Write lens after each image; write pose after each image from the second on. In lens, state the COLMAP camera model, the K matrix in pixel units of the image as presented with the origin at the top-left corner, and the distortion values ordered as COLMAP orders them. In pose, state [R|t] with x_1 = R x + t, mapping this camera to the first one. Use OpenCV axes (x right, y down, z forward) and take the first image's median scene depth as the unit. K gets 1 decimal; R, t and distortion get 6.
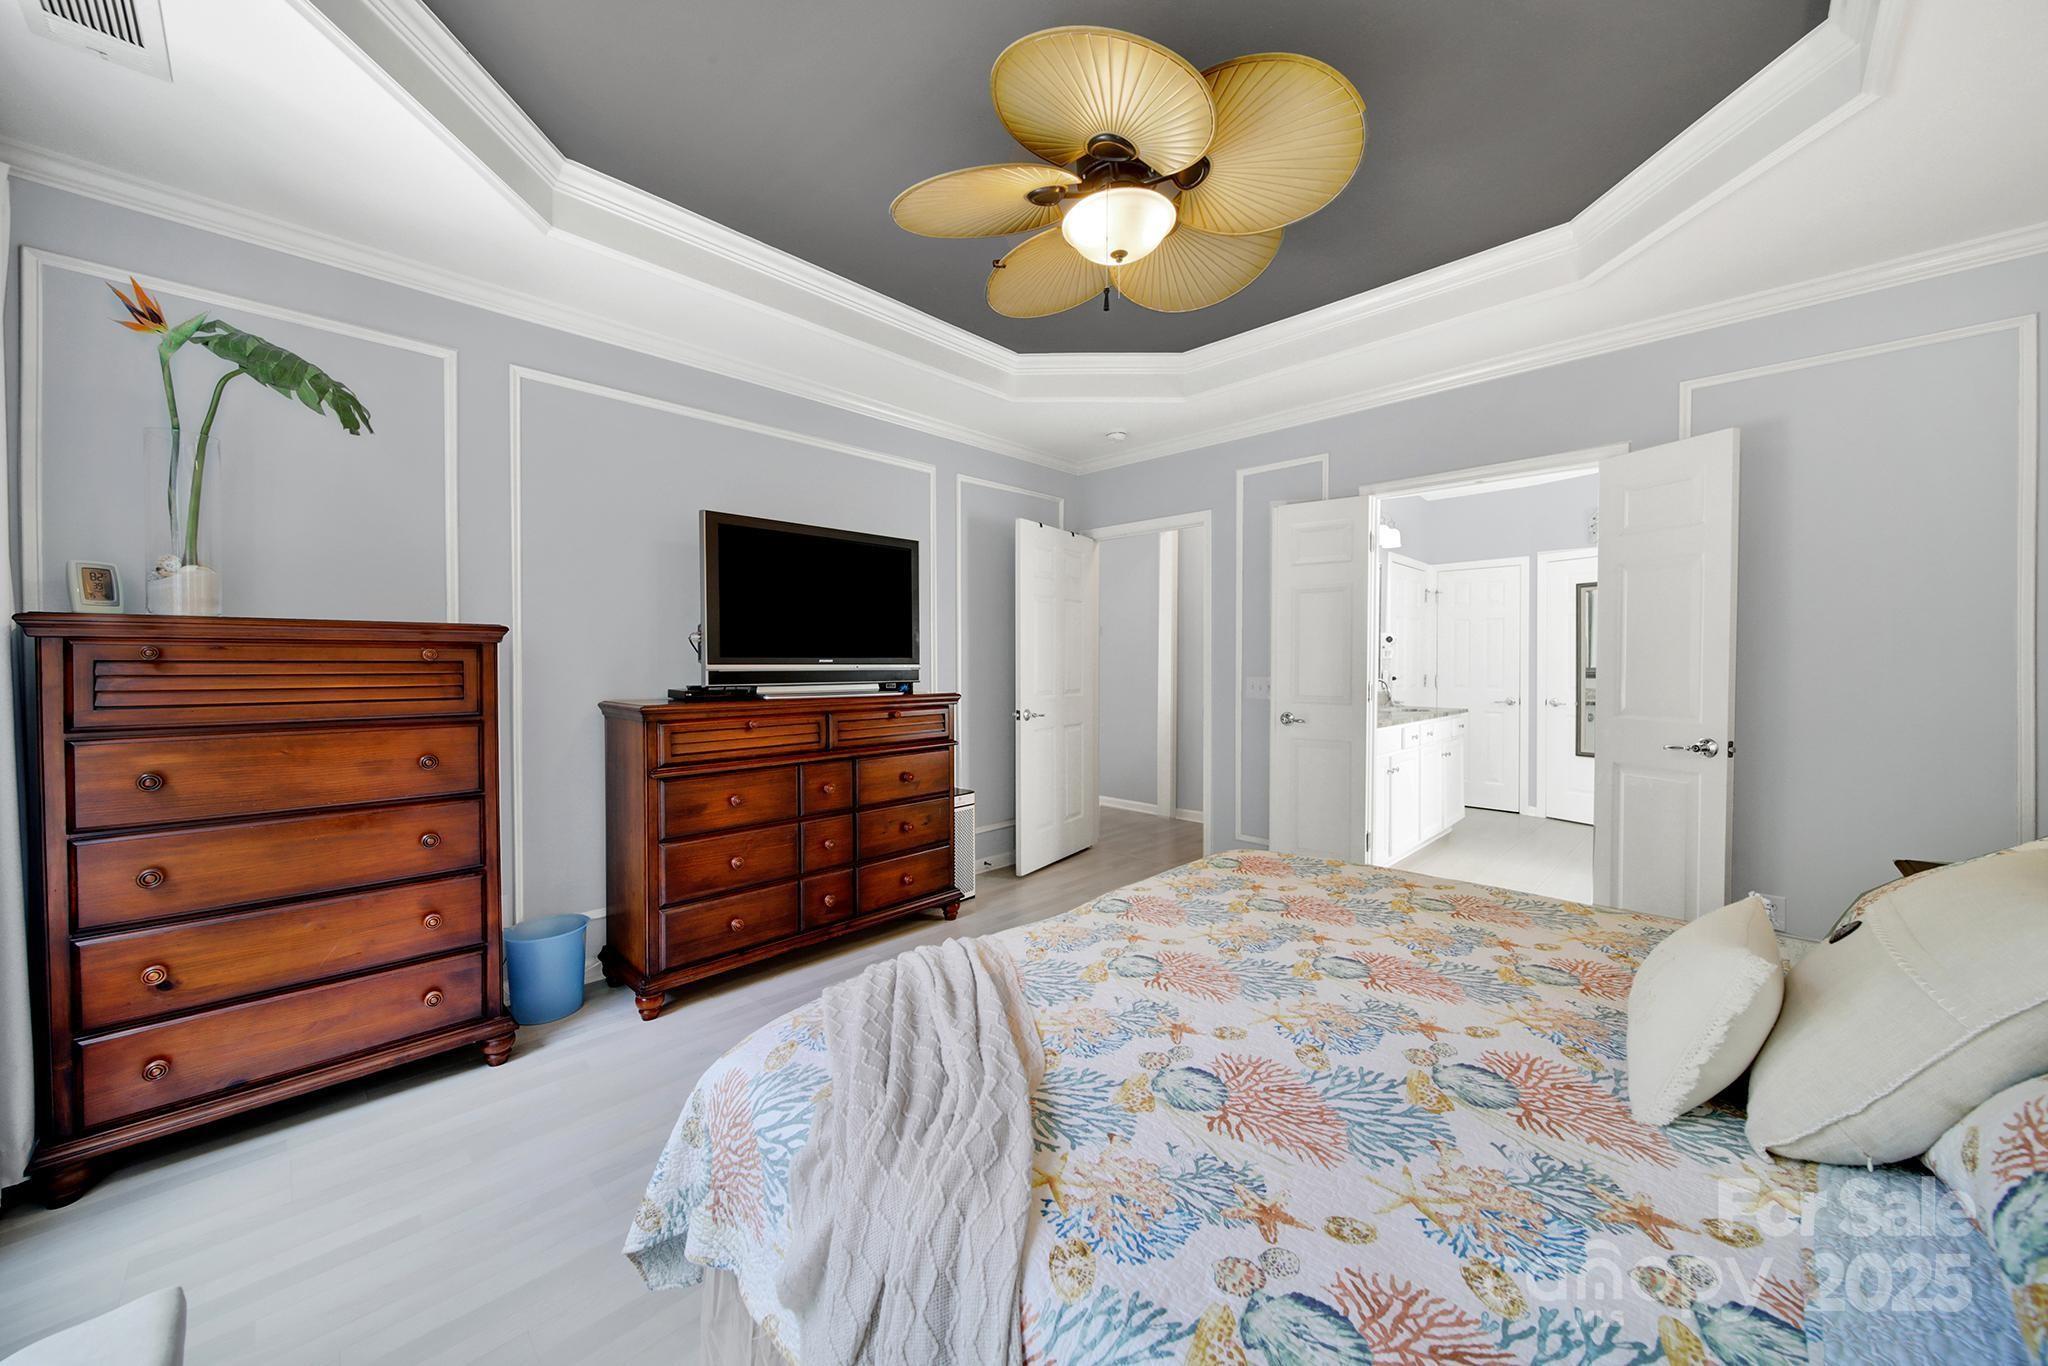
lens RADIAL K [[742.4, 0, 1037.5], [0, 742.4, 675.0], [0, 0, 1]] dist [0.002560, -0.000239]
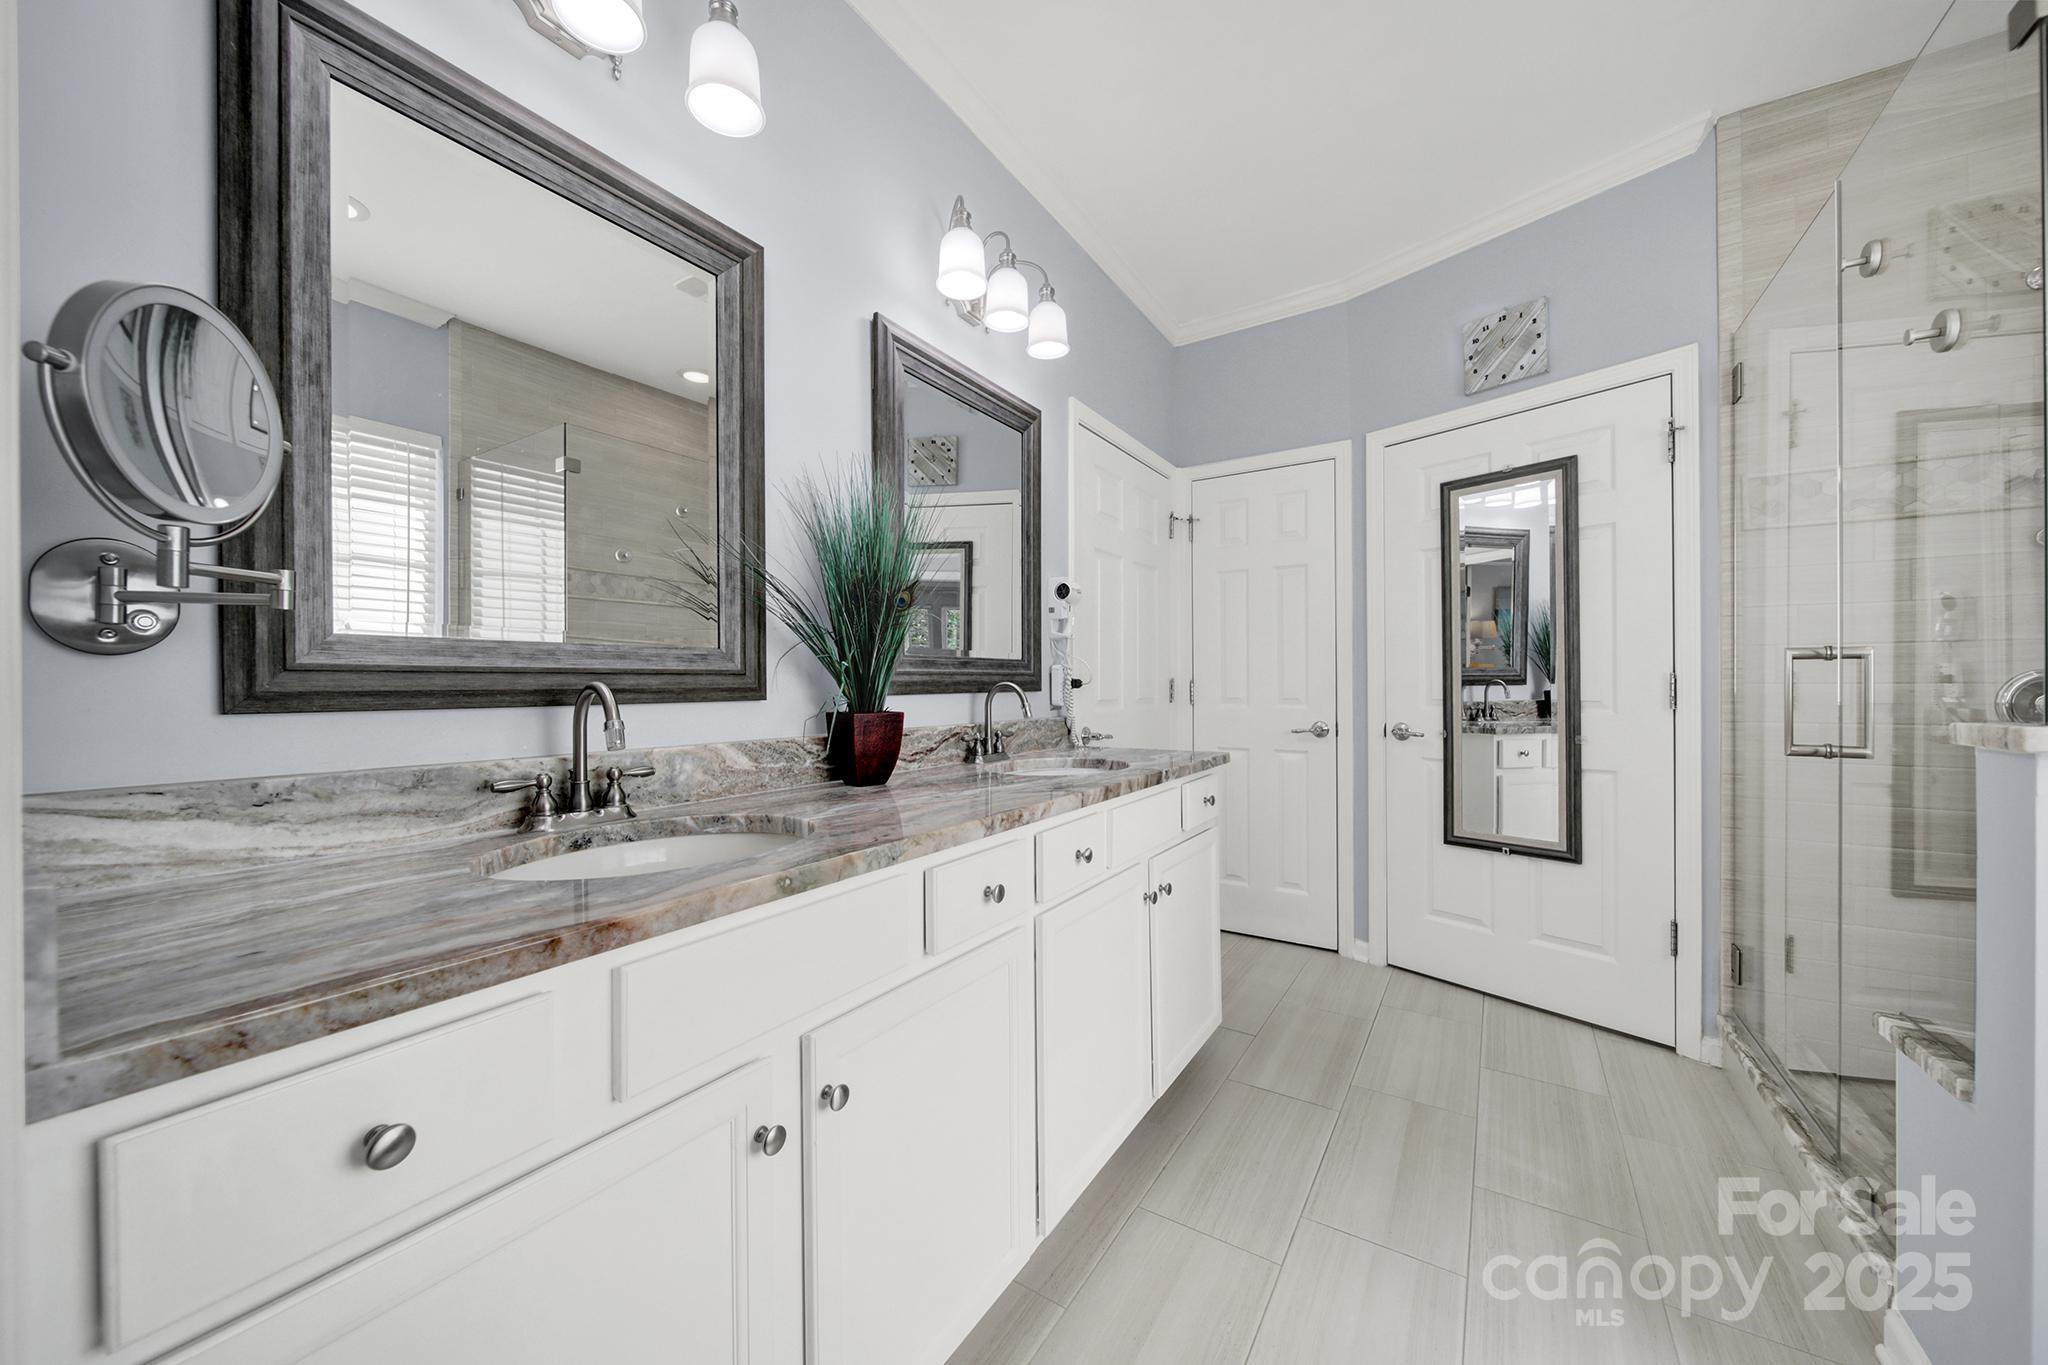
lens RADIAL K [[742.4, 0, 1019.5], [0, 742.4, 670.9], [0, 0, 1]] dist [0.002560, -0.000239]
pose [[0.981804, 0.001727, 0.189891, 0.349453], [0.000835, 0.999910, -0.013410, 0.003824], [-0.189897, 0.013324, 0.981714, 0.556407]]
